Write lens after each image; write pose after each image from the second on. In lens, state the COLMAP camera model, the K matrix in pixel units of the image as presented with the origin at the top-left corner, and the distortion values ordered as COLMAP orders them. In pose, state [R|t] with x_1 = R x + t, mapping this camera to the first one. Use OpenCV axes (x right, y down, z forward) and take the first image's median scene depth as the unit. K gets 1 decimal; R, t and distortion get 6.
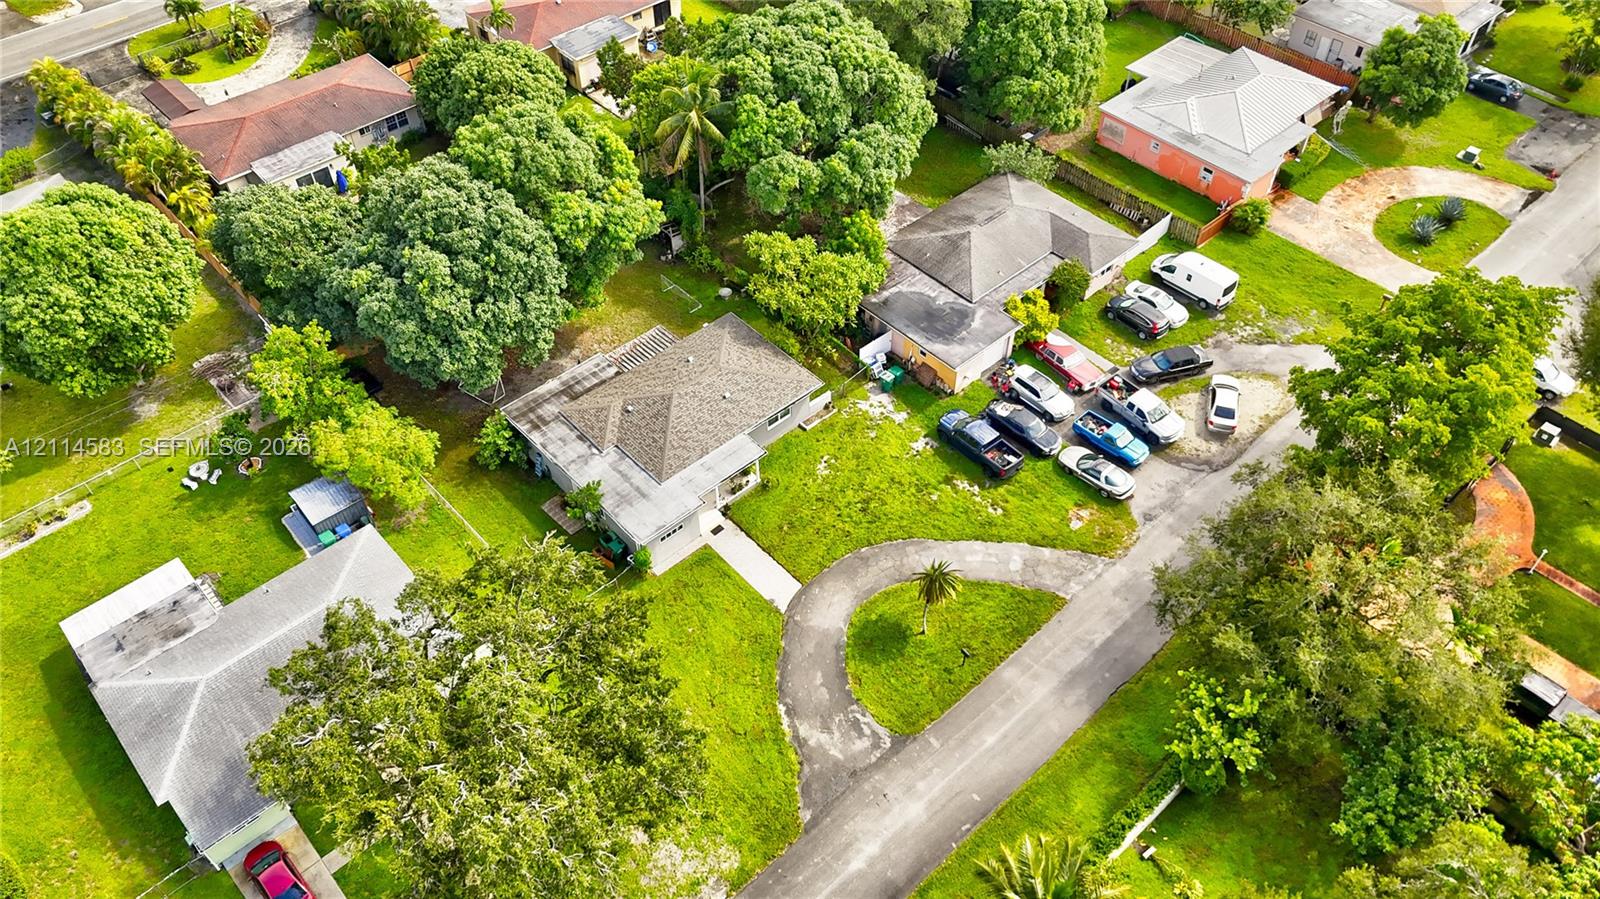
lens RADIAL K [[1205.1, 0, 800.0], [0, 1205.1, 449.5], [0, 0, 1]] dist [0.065922, -0.076028]
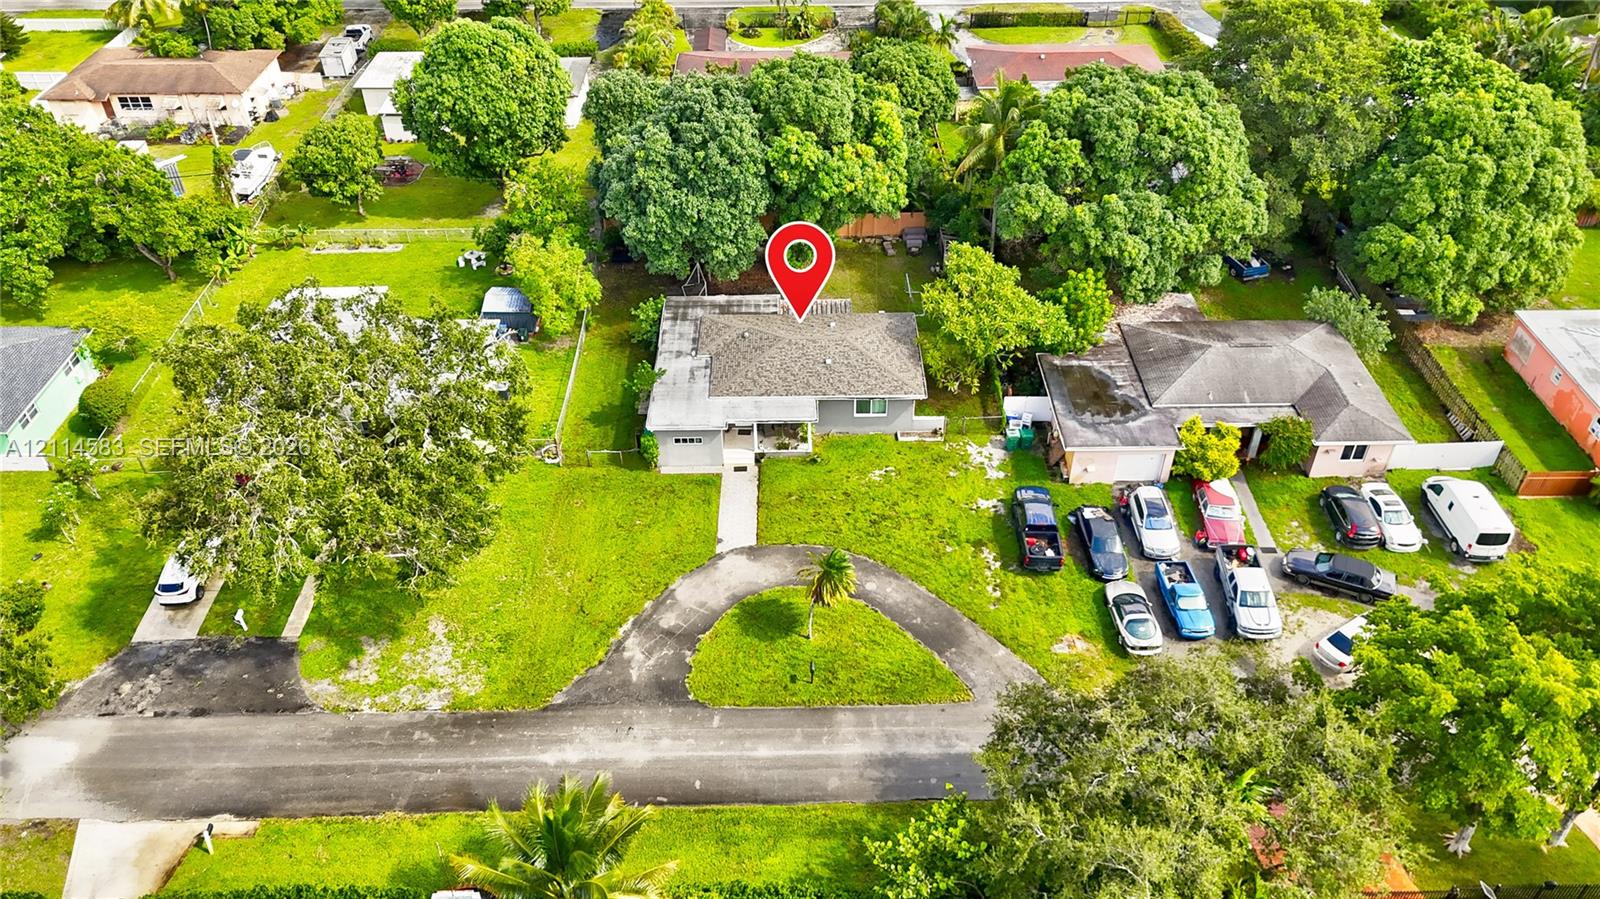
lens RADIAL K [[1205.1, 0, 800.0], [0, 1205.1, 449.5], [0, 0, 1]] dist [0.065922, -0.076028]
pose [[0.744923, 0.411569, -0.525072, 0.439786], [-0.485344, 0.874317, -0.003243, 0.030186], [0.457745, 0.257256, 0.851052, 0.168245]]
